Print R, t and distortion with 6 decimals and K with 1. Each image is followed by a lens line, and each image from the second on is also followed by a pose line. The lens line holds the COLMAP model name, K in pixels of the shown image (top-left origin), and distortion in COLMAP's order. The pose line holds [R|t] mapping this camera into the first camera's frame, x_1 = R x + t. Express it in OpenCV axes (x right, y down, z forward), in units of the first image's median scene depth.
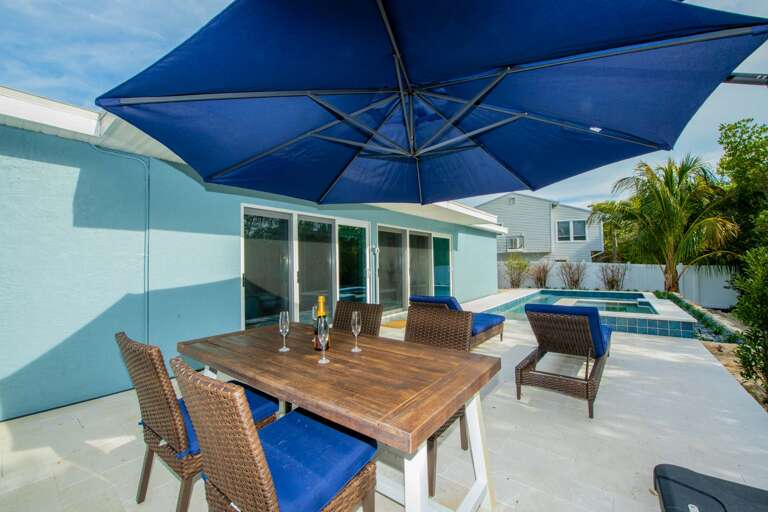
lens RADIAL K [[313.2, 0, 385.3], [0, 313.2, 249.3], [0, 0, 1]] dist [-0.002140, -0.000485]
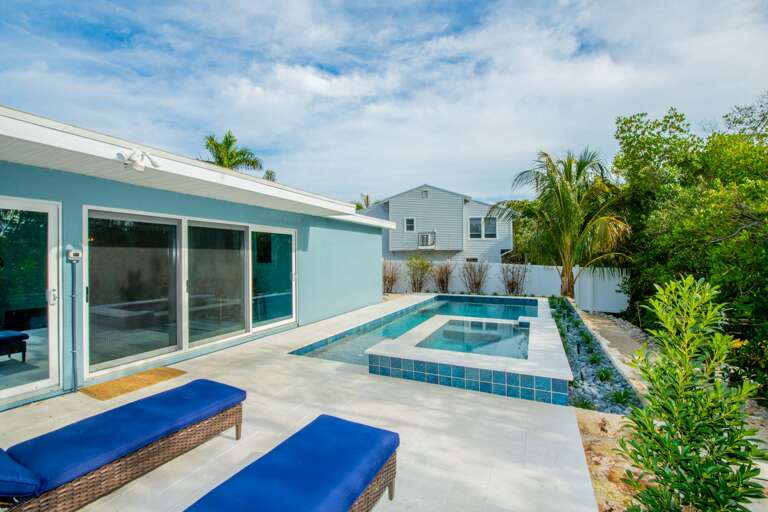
lens RADIAL K [[313.2, 0, 385.3], [0, 313.2, 249.3], [0, 0, 1]] dist [-0.002140, -0.000485]
pose [[0.982472, 0.010823, 0.186095, 0.212775], [-0.014487, 0.999727, 0.018341, -0.012408], [-0.185846, -0.020715, 0.982360, 0.192979]]
